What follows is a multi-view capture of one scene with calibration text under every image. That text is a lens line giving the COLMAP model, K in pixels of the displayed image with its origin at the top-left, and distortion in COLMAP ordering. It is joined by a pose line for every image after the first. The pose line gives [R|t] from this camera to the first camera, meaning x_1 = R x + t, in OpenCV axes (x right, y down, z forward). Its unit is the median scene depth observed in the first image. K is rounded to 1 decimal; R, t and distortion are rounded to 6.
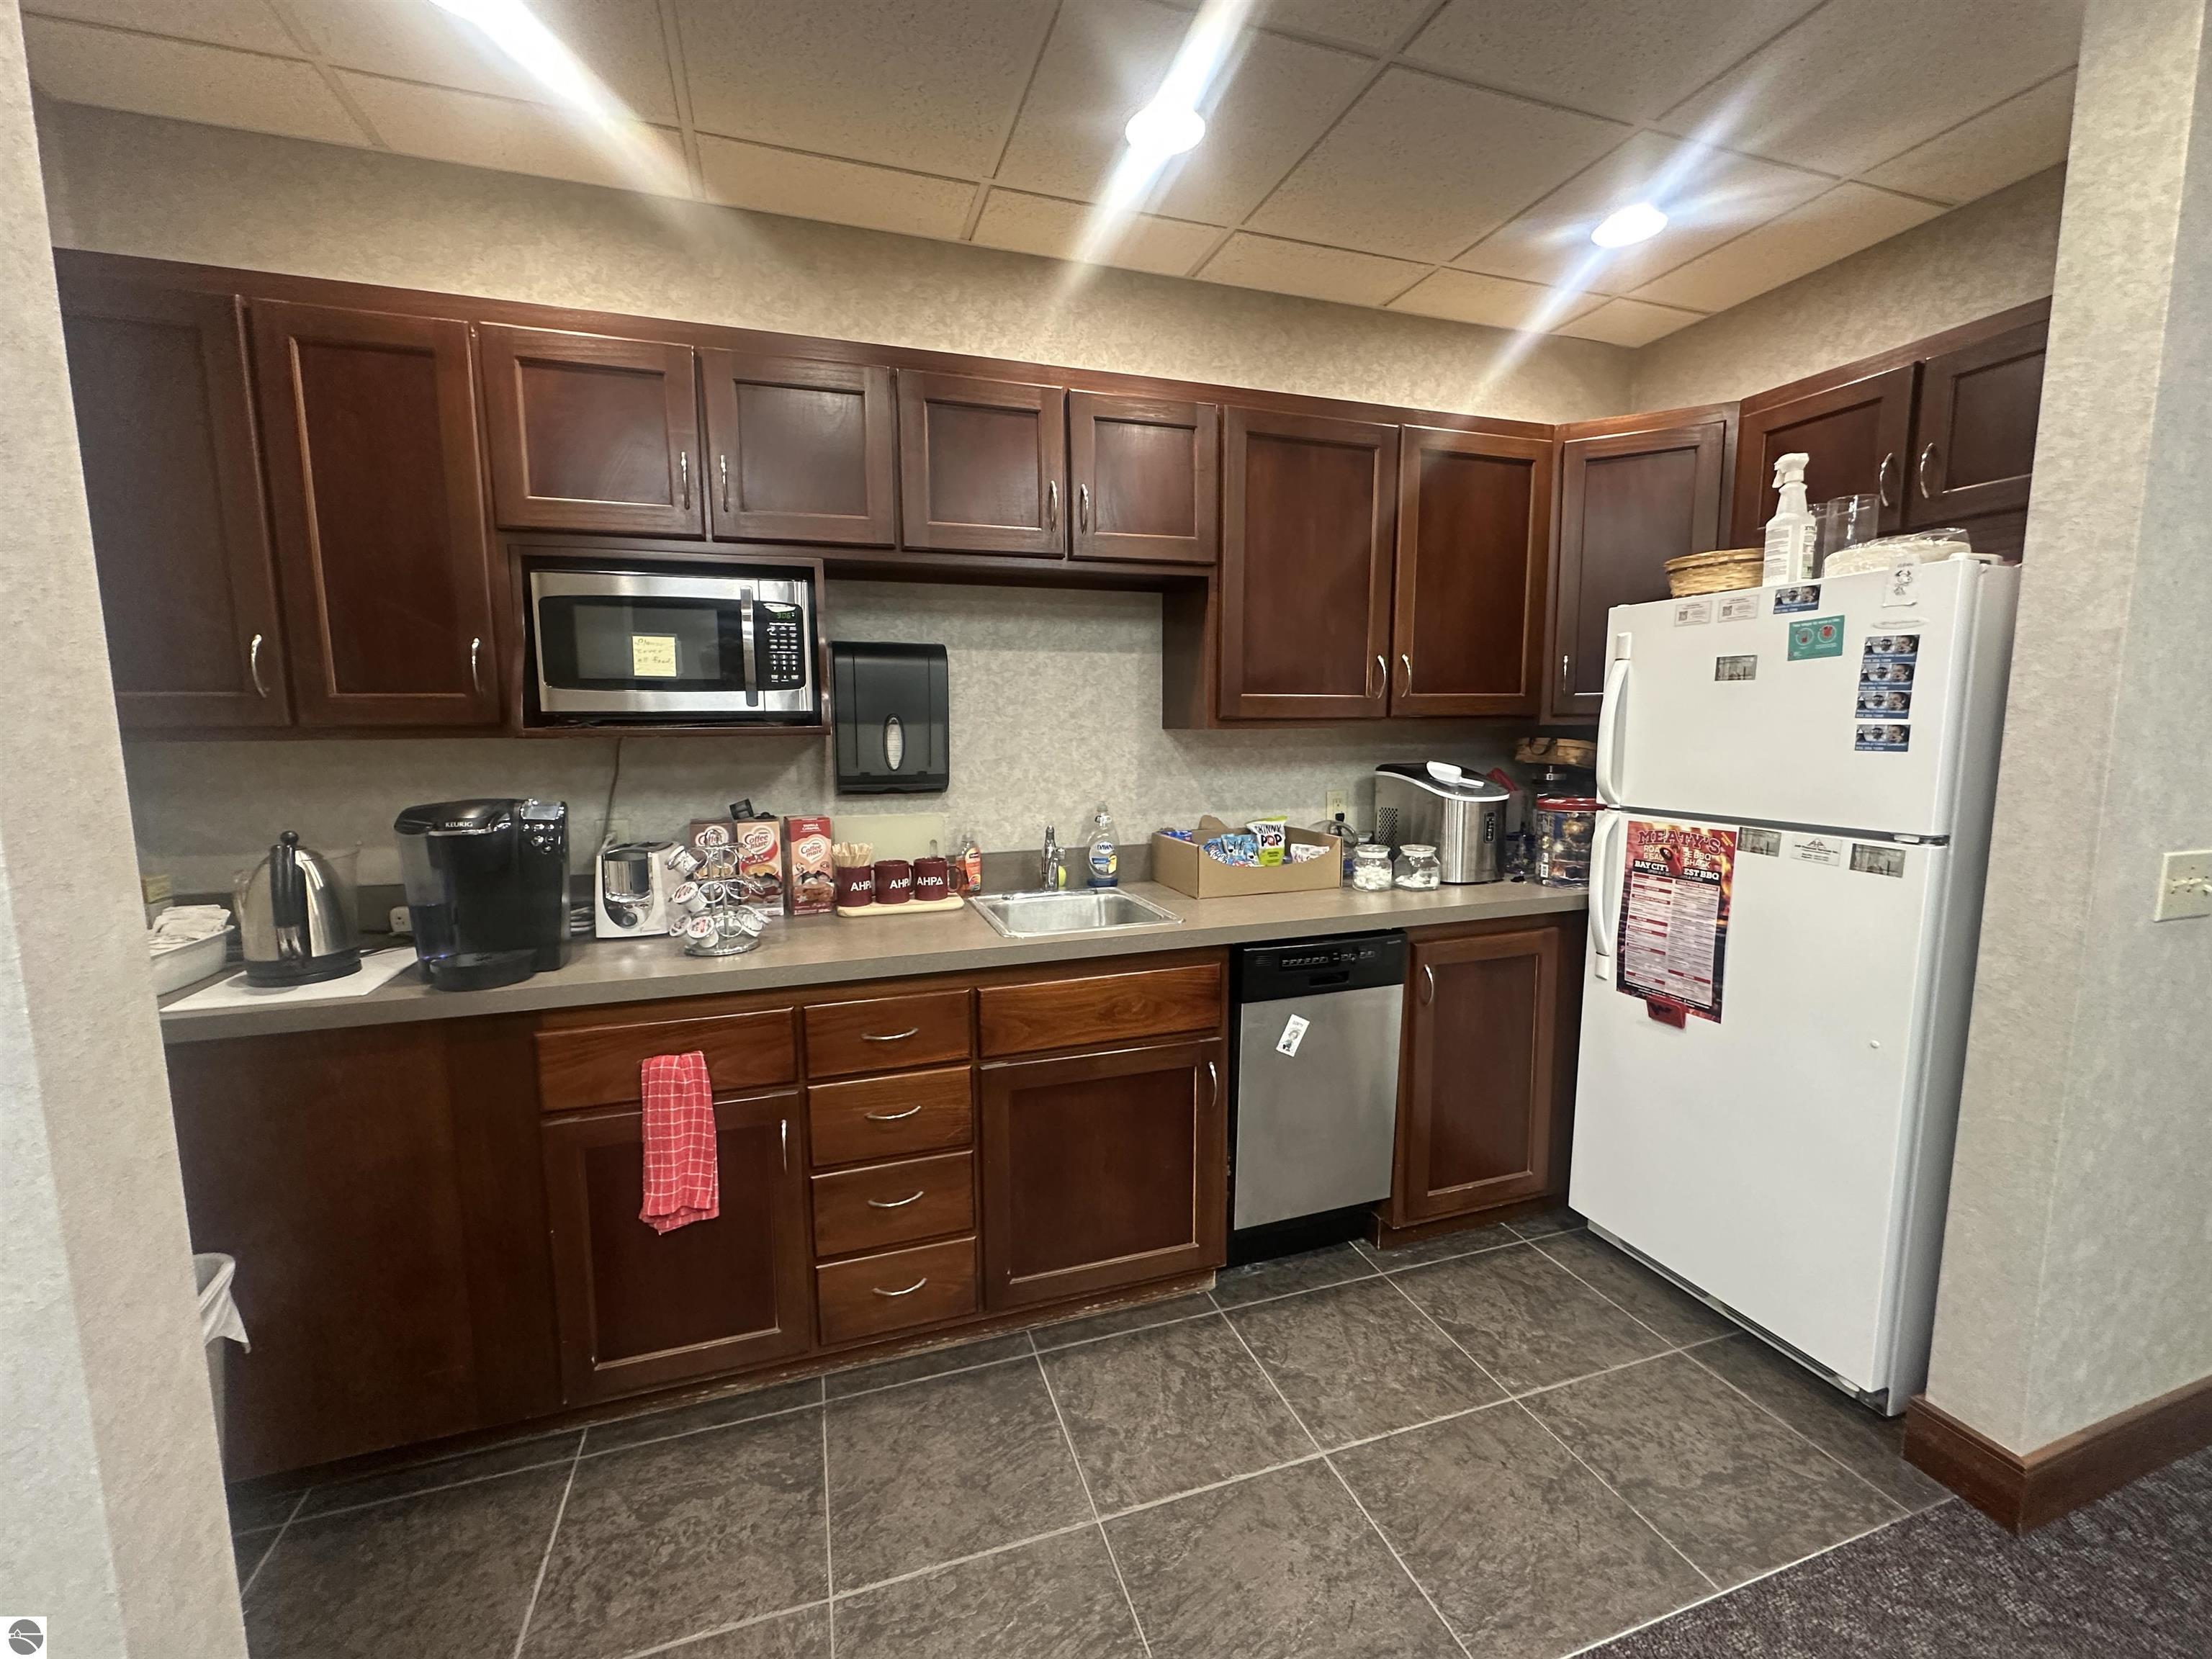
lens RADIAL K [[906.3, 0, 1119.9], [0, 906.3, 823.0], [0, 0, 1]] dist [-0.001177, 0.000964]
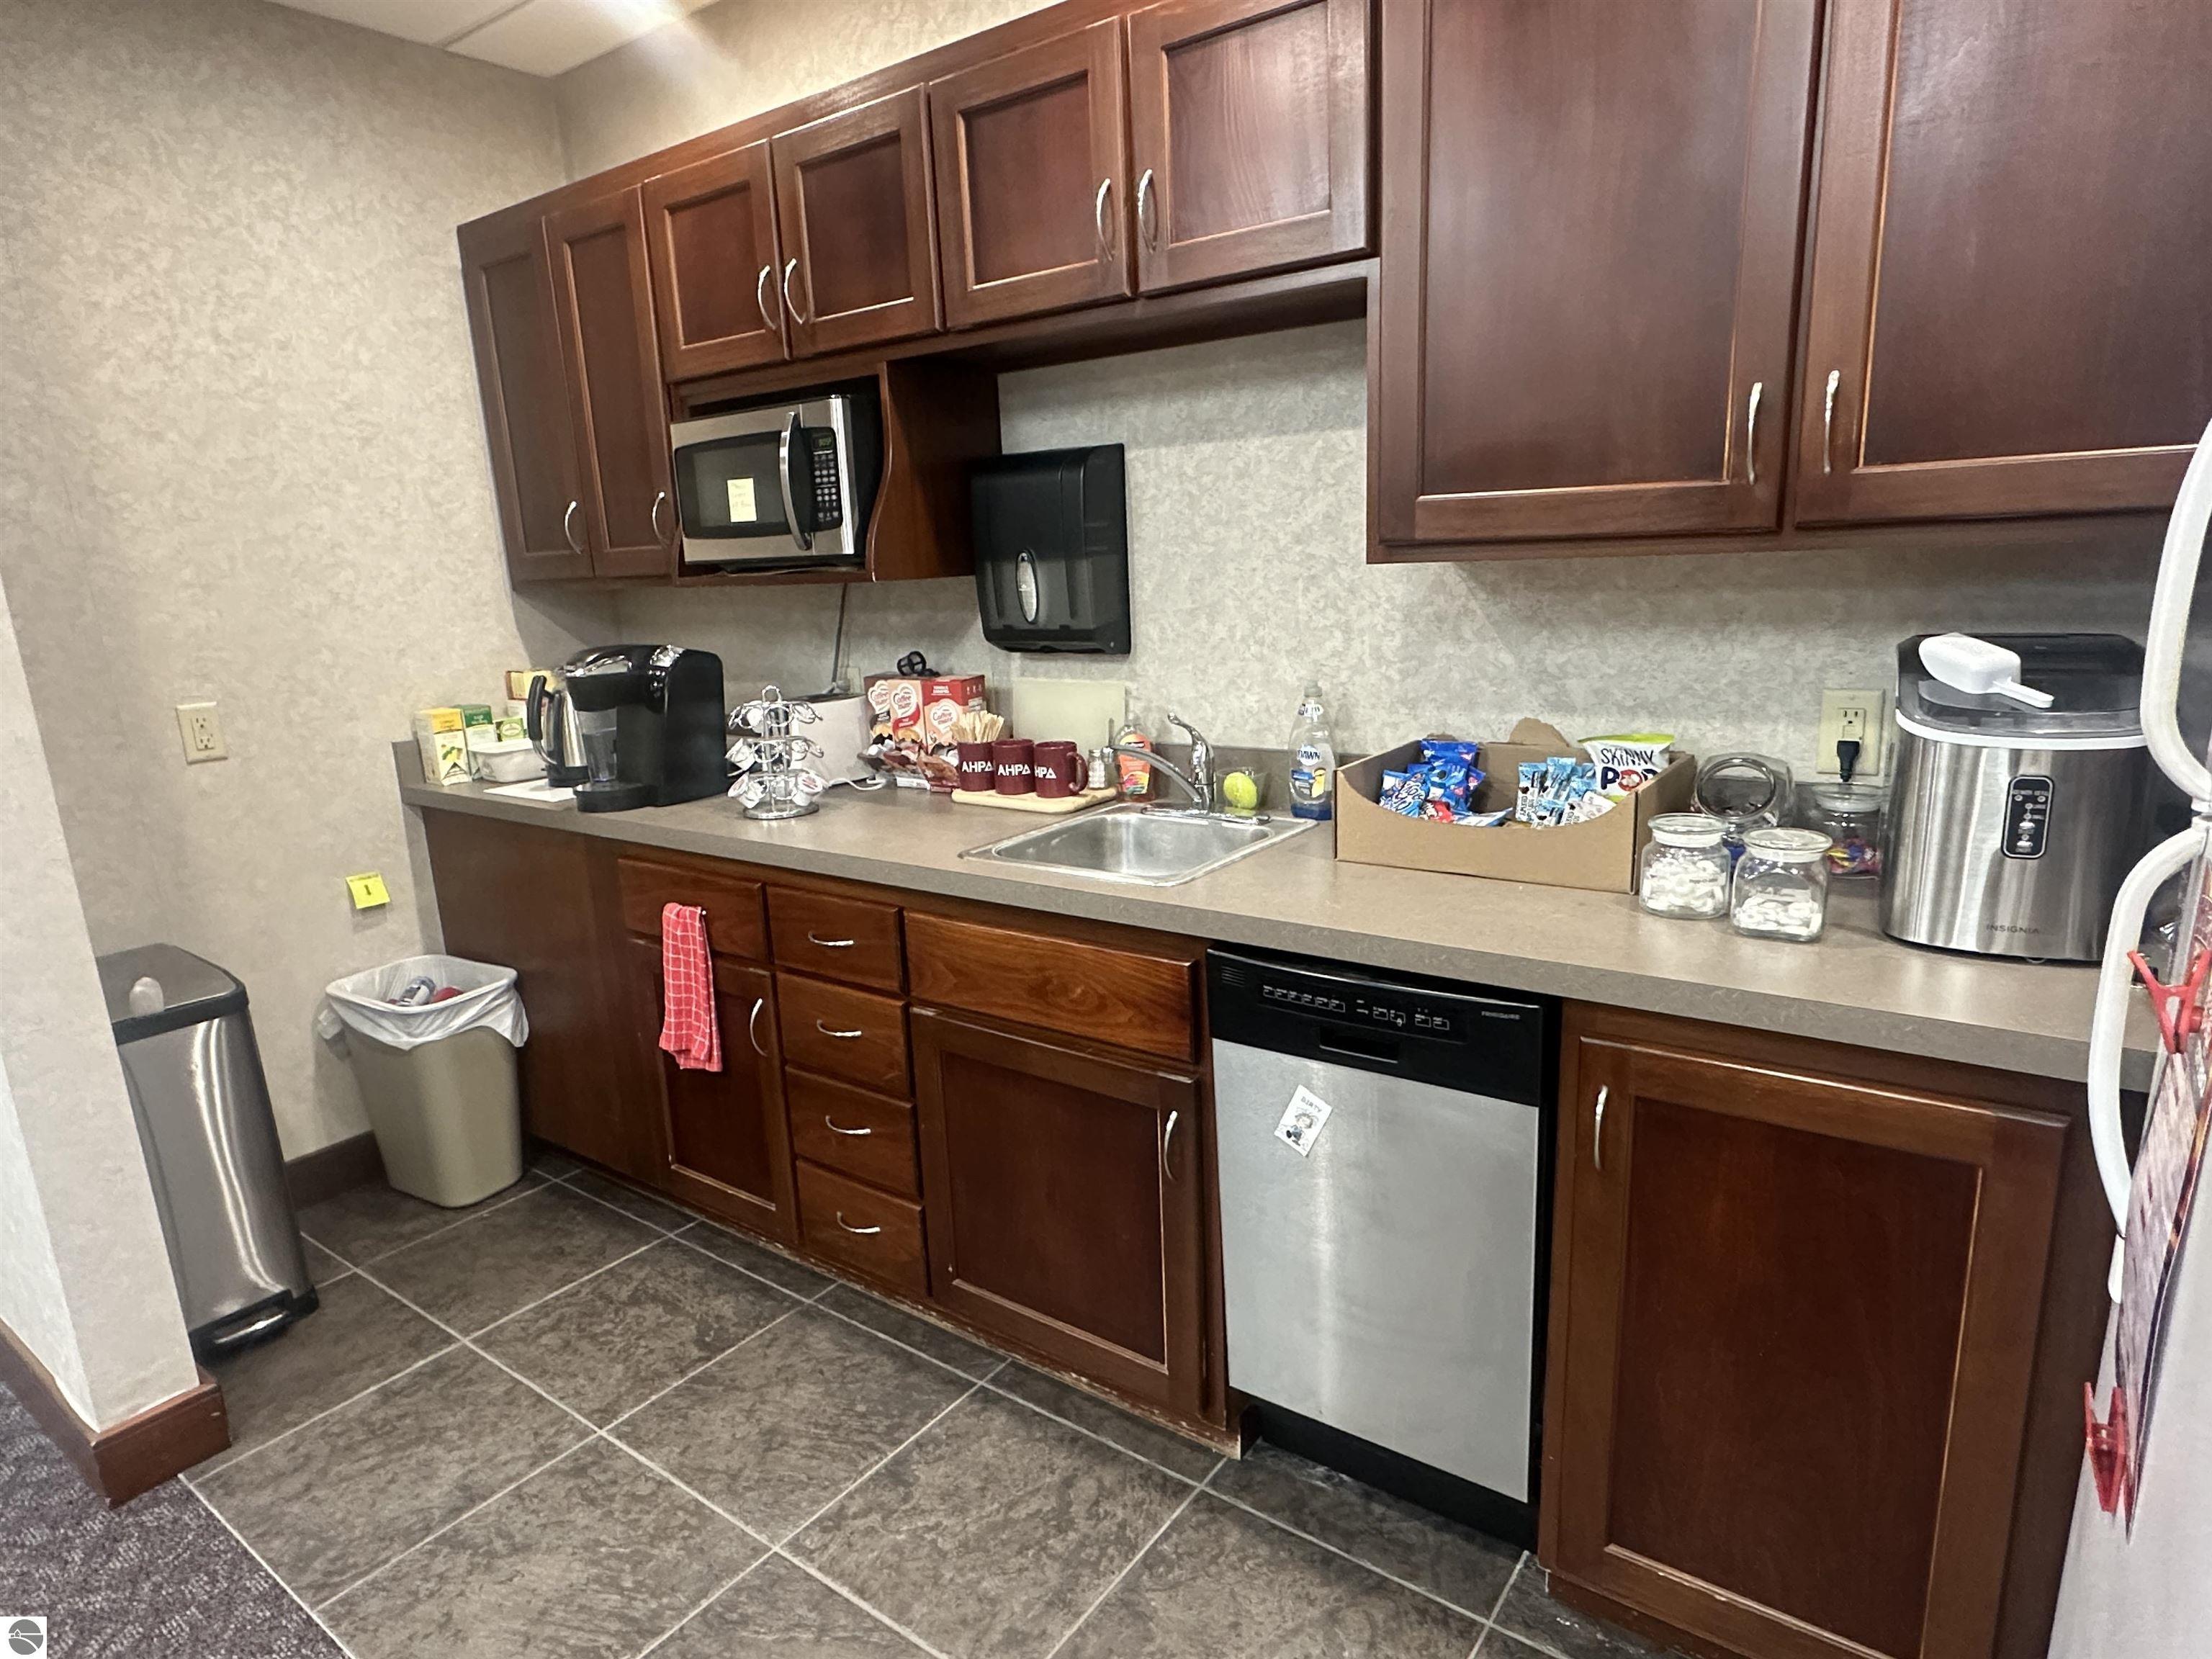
lens RADIAL K [[1275.3, 0, 1116.1], [0, 1275.3, 842.4], [0, 0, 1]] dist [-0.005016, 0.003443]
pose [[0.569966, 0.168471, -0.804212, 0.662917], [-0.051599, 0.984162, 0.169598, -0.059496], [0.820046, -0.055168, 0.569632, 0.414953]]
